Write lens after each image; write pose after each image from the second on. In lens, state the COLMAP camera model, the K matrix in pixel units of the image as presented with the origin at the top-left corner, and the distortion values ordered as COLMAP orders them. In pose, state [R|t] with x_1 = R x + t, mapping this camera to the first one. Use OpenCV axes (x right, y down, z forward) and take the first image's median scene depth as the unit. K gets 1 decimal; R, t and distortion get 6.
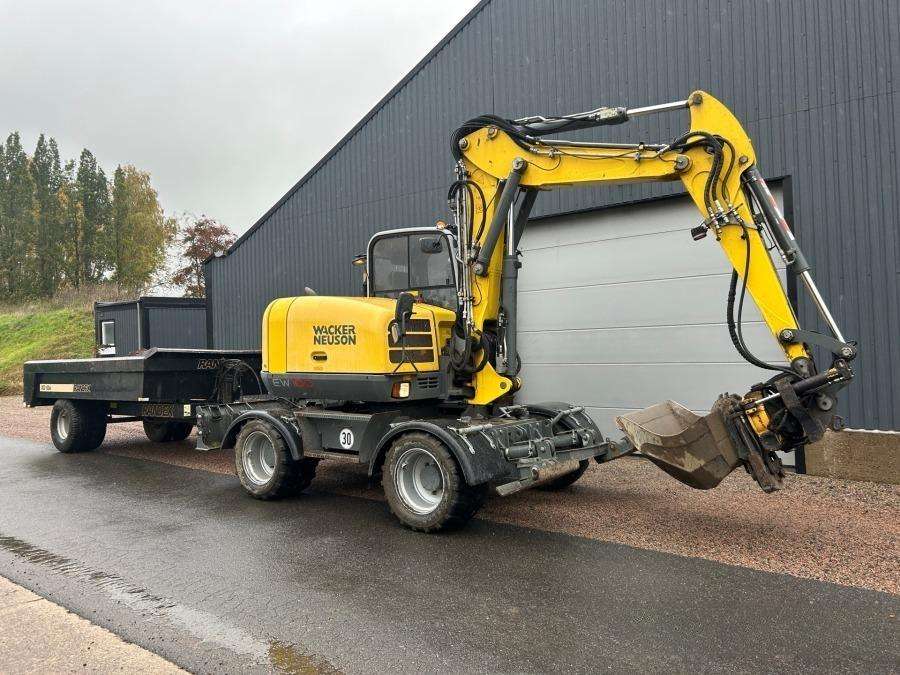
lens RADIAL K [[670.4, 0, 440.5], [0, 670.4, 322.6], [0, 0, 1]] dist [0.060648, -0.075079]
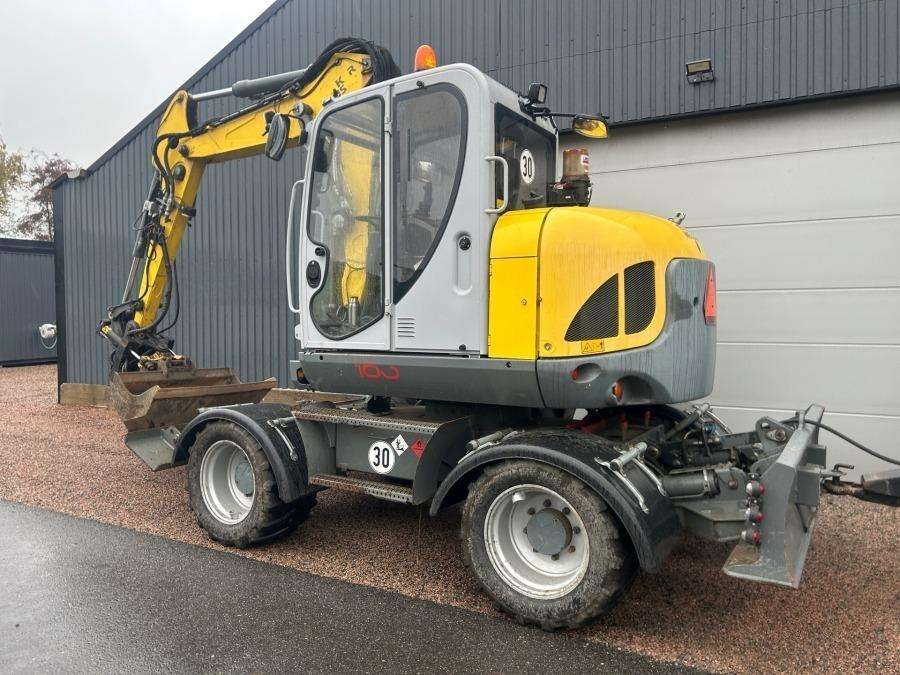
lens RADIAL K [[670.4, 0, 445.3], [0, 670.4, 331.6], [0, 0, 1]] dist [0.060648, -0.075079]
pose [[0.991417, 0.016569, 0.129682, -0.166928], [-0.025473, 0.997407, 0.067307, 0.013546], [-0.128230, -0.070032, 0.989269, 0.391185]]
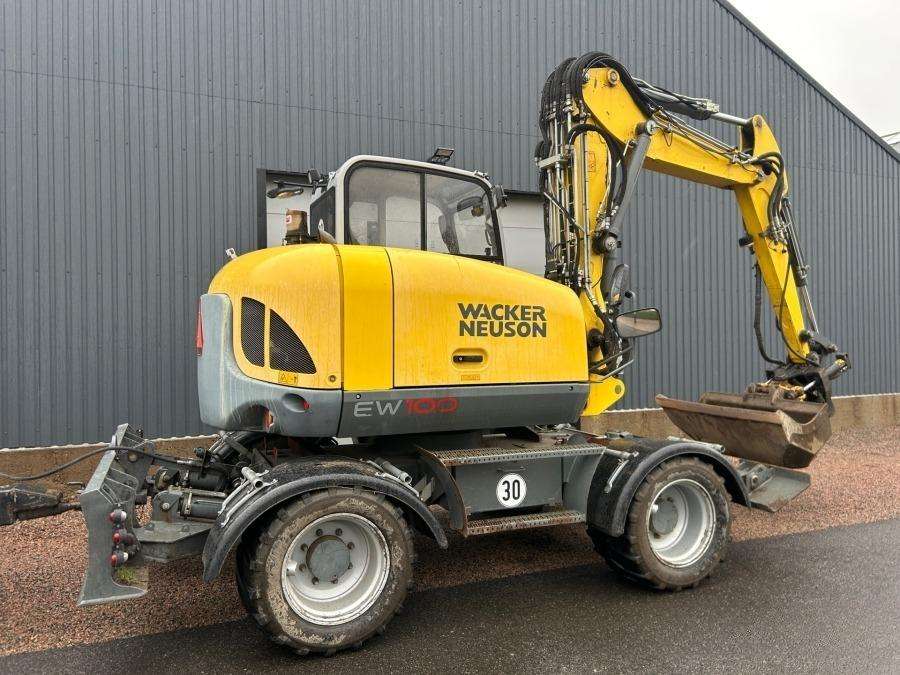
lens RADIAL K [[670.4, 0, 438.6], [0, 670.4, 319.7], [0, 0, 1]] dist [0.060648, -0.075079]
pose [[0.492479, 0.033046, 0.869696, -0.726774], [-0.037564, 0.999155, -0.016694, 0.030446], [-0.869513, -0.024448, 0.493305, 0.772065]]
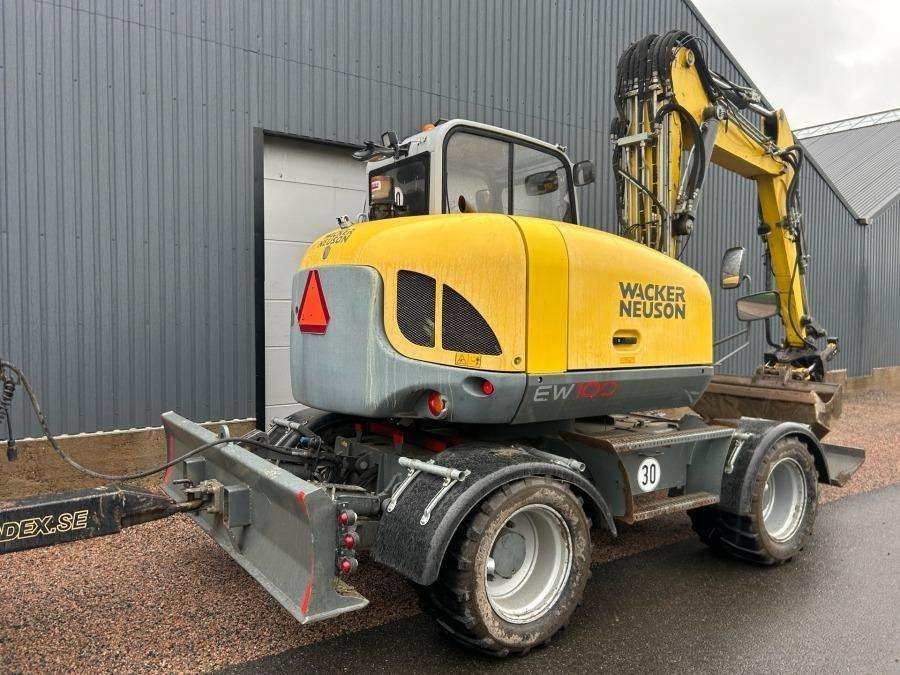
lens RADIAL K [[670.4, 0, 432.2], [0, 670.4, 333.3], [0, 0, 1]] dist [0.060648, -0.075079]
pose [[0.308423, -0.003432, 0.951243, -0.791118], [-0.052858, 0.998387, 0.020741, 0.045083], [-0.949780, -0.056678, 0.307744, 1.024533]]
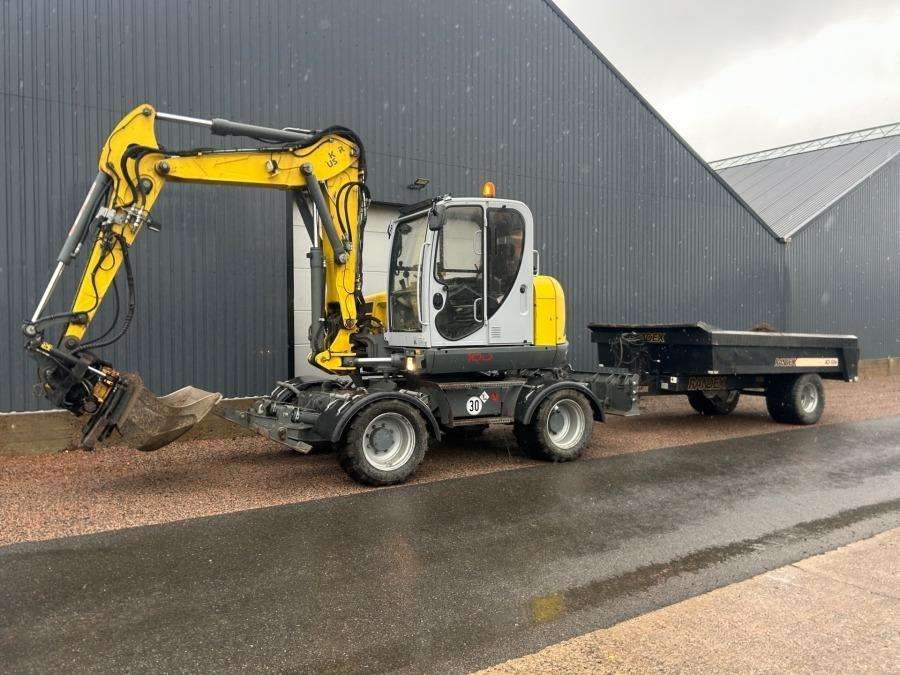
lens RADIAL K [[670.4, 0, 447.0], [0, 670.4, 335.9], [0, 0, 1]] dist [0.060648, -0.075079]
pose [[0.351145, 0.000724, 0.936321, -1.211377], [-0.042470, 0.998983, 0.015155, 0.044033], [-0.935357, -0.045087, 0.350819, 0.672473]]
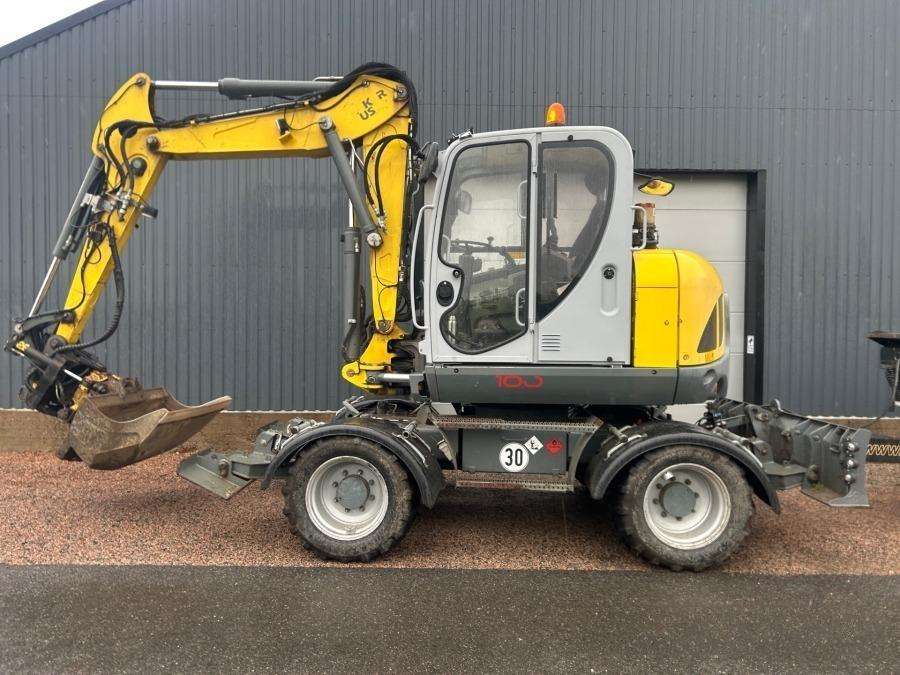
lens RADIAL K [[670.4, 0, 441.4], [0, 670.4, 342.0], [0, 0, 1]] dist [0.060648, -0.075079]
pose [[0.803625, 0.014449, 0.594961, -0.634570], [-0.050469, 0.997759, 0.043938, 0.025537], [-0.592993, -0.065337, 0.802553, 0.495906]]
